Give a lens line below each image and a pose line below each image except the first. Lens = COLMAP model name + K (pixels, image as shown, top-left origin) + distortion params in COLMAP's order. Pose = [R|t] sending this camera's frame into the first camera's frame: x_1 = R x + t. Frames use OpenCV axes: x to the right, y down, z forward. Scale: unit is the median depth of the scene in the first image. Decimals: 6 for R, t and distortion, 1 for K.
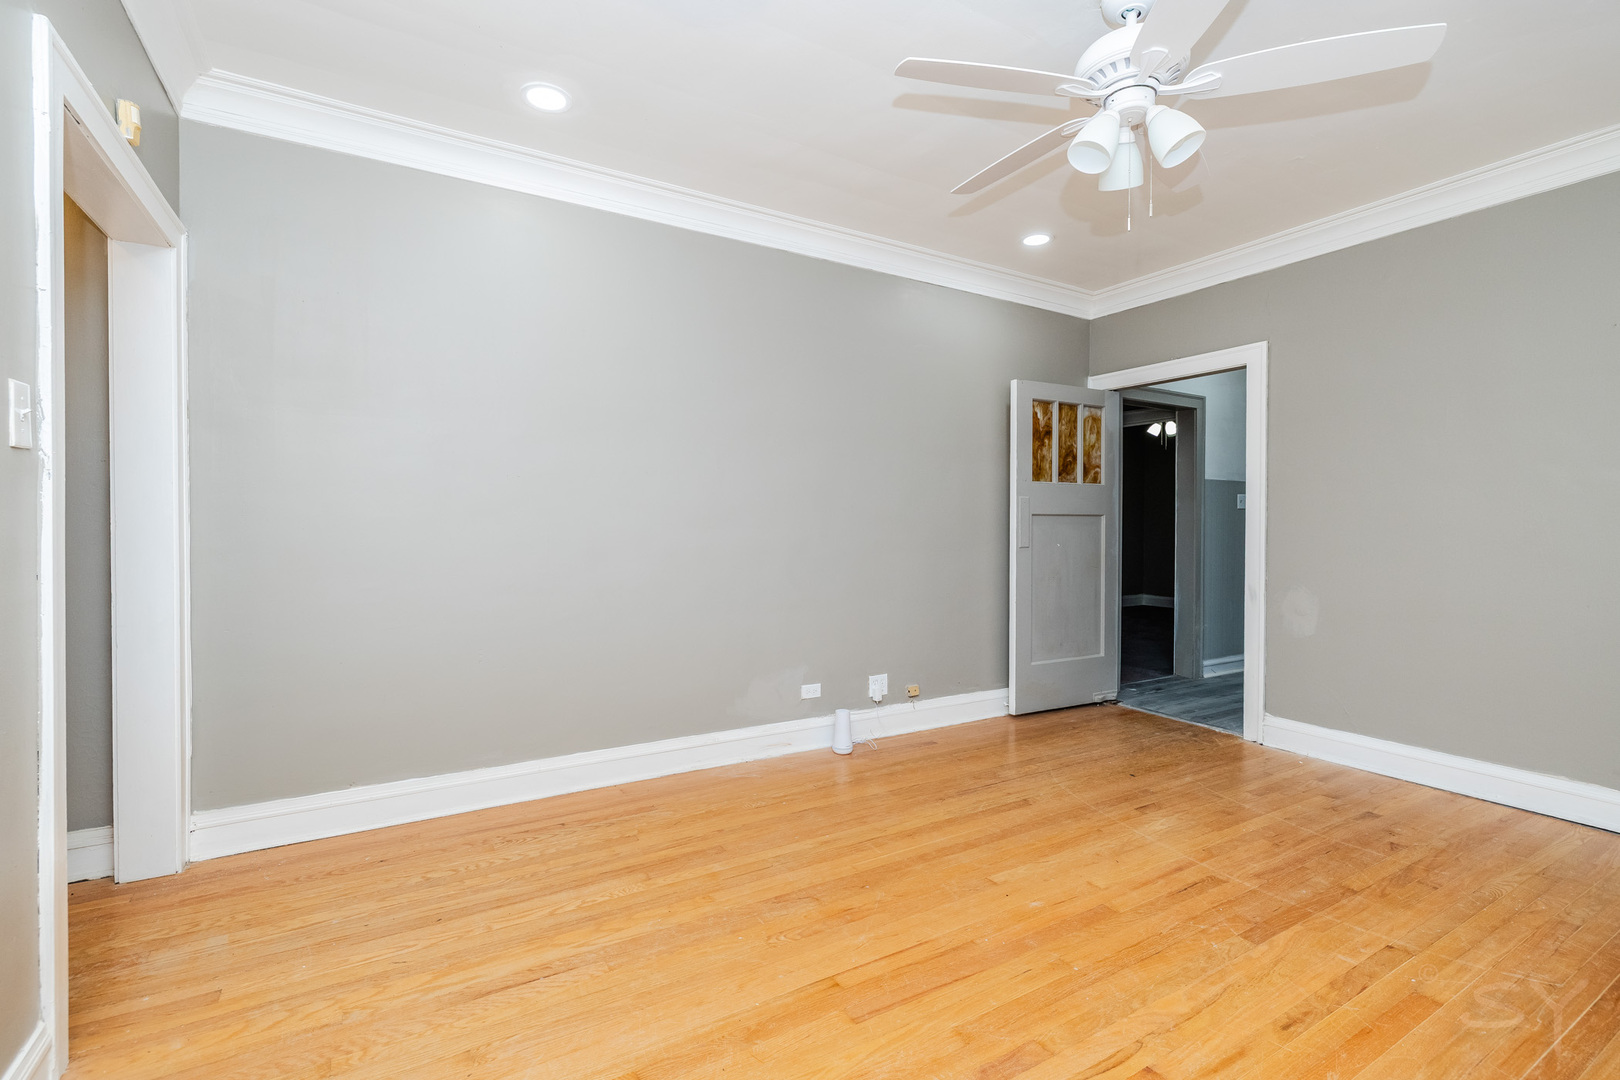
lens RADIAL K [[714.4, 0, 821.9], [0, 714.4, 530.4], [0, 0, 1]] dist [-0.001328, -0.000226]
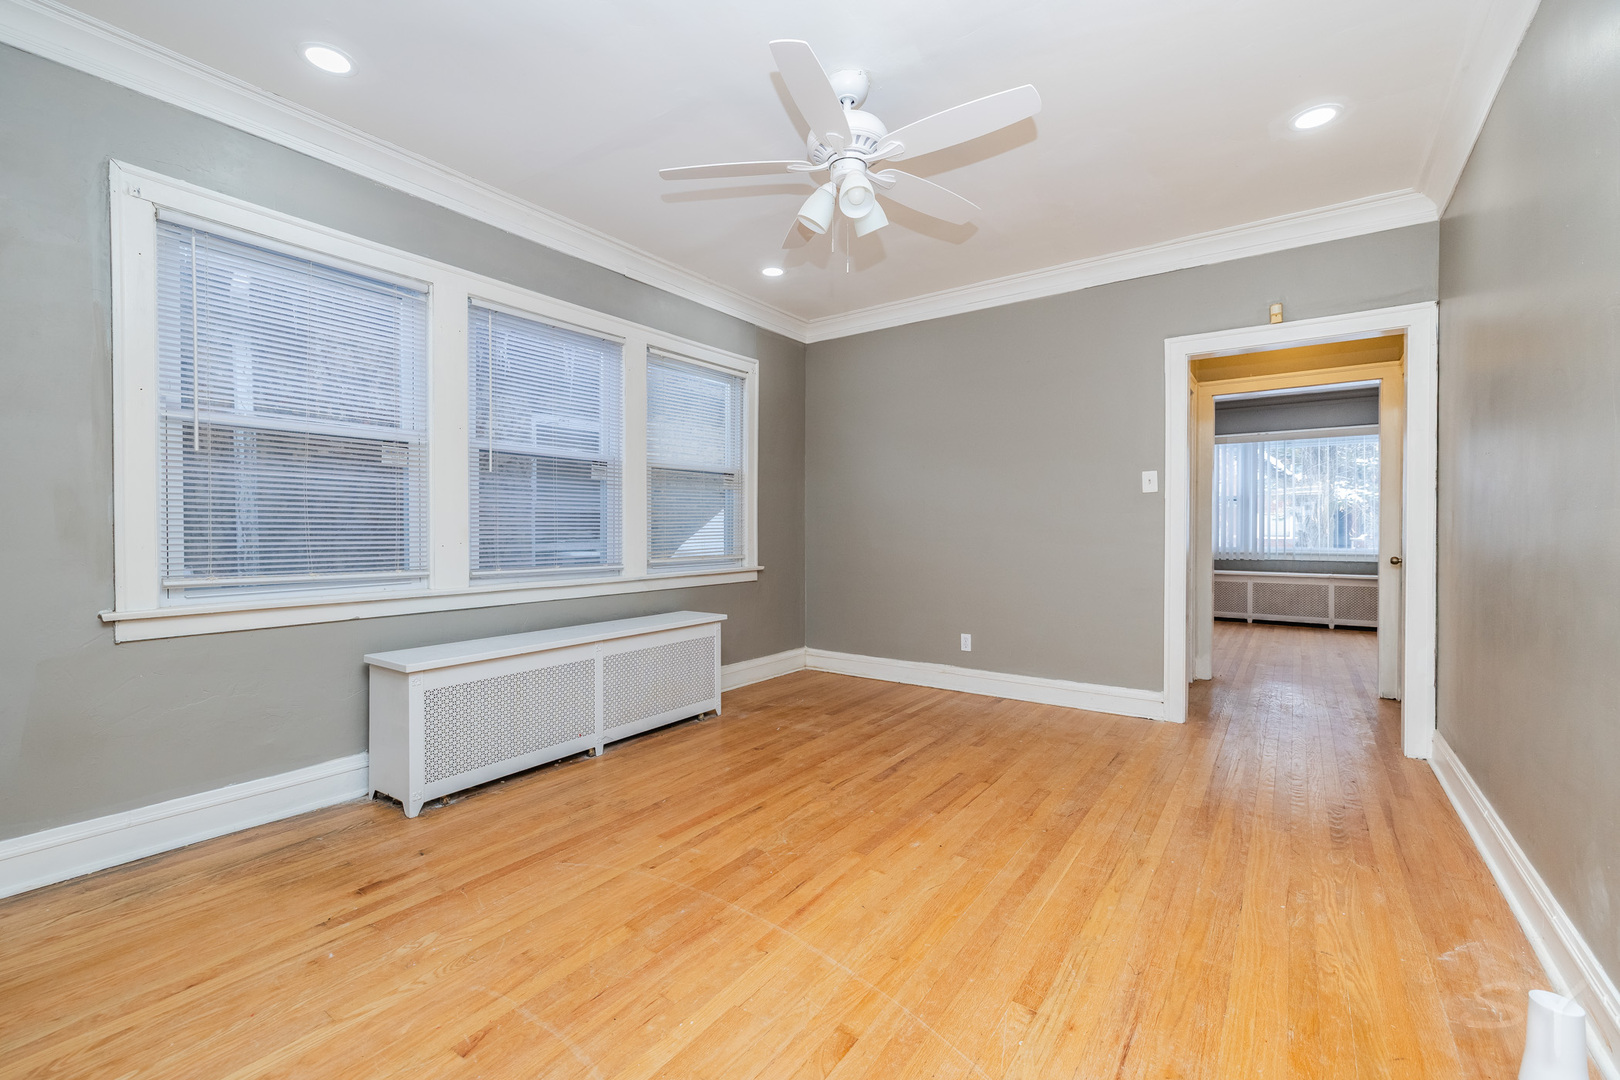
lens RADIAL K [[678.5, 0, 810.0], [0, 678.5, 540.0], [0, 0, 1]] dist [-0.000065, -0.000033]
pose [[-0.917443, 0.003397, -0.397852, 0.911504], [-0.005200, 0.999776, 0.020526, -0.008401], [0.397832, 0.020900, -0.917220, 1.958185]]
